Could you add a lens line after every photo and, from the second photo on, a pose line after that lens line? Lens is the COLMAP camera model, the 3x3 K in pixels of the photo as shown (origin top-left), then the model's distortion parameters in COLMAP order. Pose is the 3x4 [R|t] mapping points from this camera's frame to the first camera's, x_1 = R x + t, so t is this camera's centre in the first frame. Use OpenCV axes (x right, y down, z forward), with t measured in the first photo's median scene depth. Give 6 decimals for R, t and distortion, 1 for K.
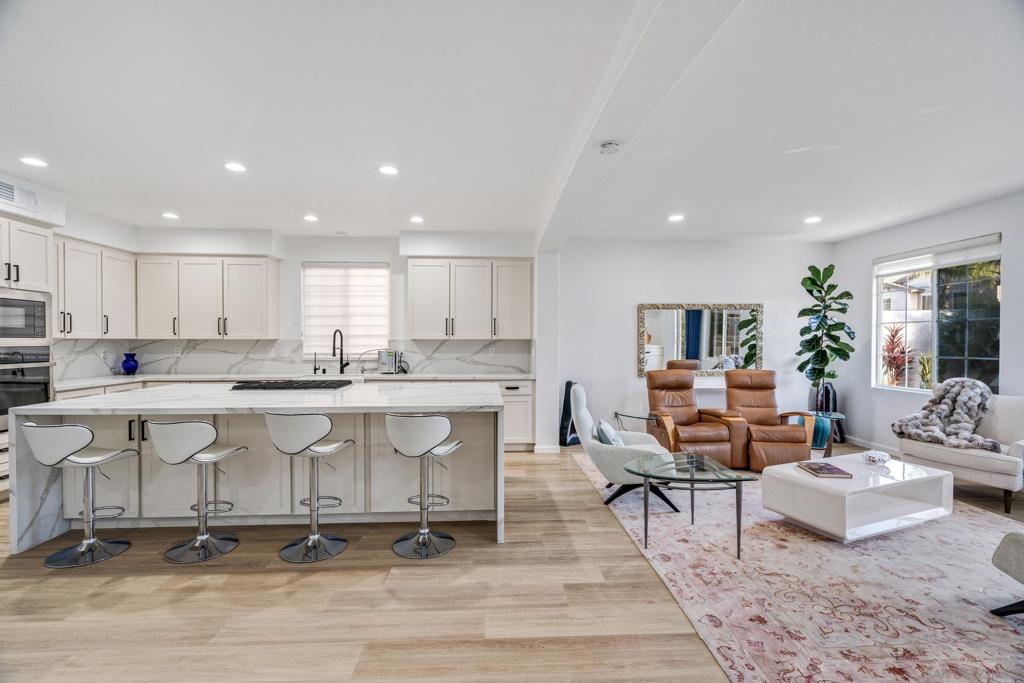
lens RADIAL K [[468.8, 0, 508.1], [0, 468.8, 344.8], [0, 0, 1]] dist [-0.002202, 0.002049]
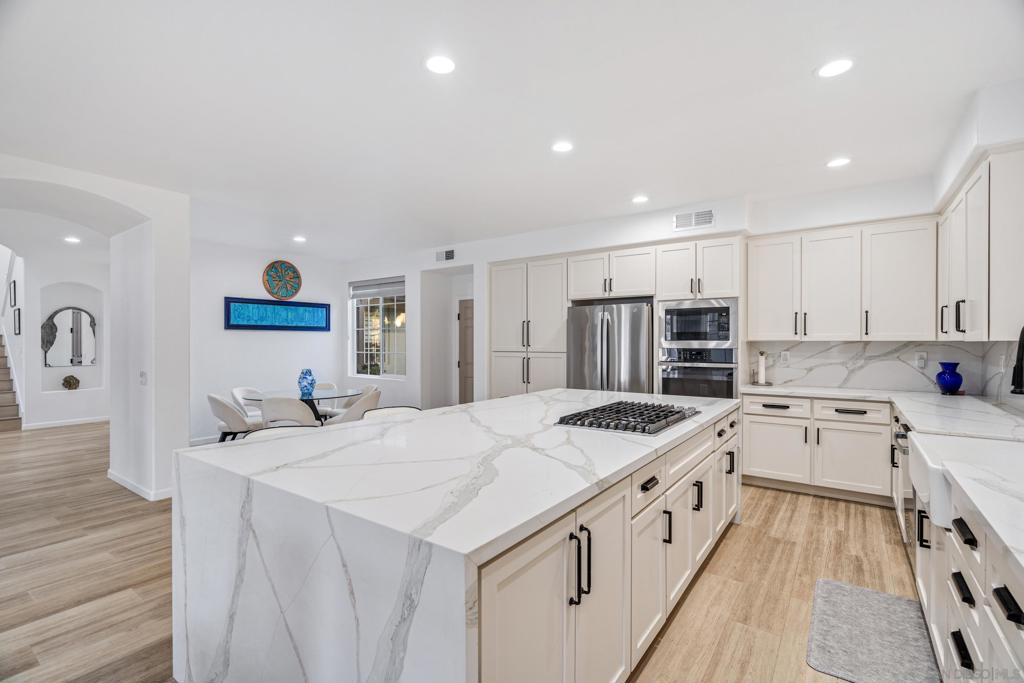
lens RADIAL K [[468.8, 0, 510.7], [0, 468.8, 340.0], [0, 0, 1]] dist [-0.002202, 0.002049]
pose [[-0.624684, -0.003855, -0.780869, 0.131473], [-0.006704, 0.999977, 0.000427, -0.012277], [0.780849, 0.005502, -0.624695, 1.158068]]
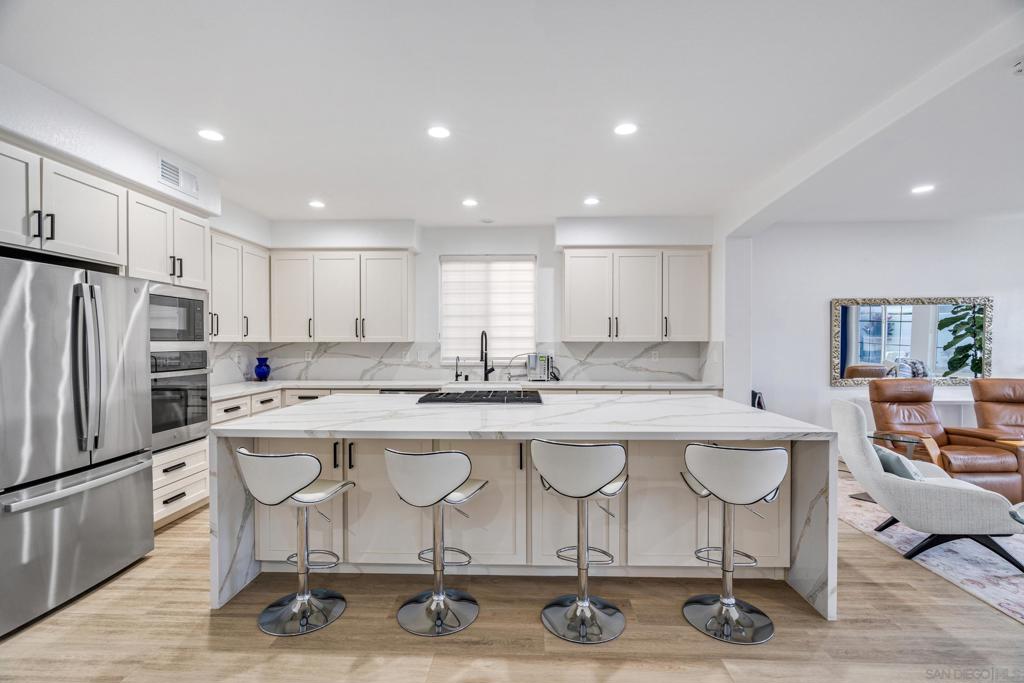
lens RADIAL K [[468.8, 0, 506.0], [0, 468.8, 345.9], [0, 0, 1]] dist [-0.002202, 0.002049]
pose [[0.996138, -0.001738, -0.087790, -0.308246], [0.001594, 0.999997, -0.001712, -0.003238], [0.087792, 0.001566, 0.996138, 0.152517]]
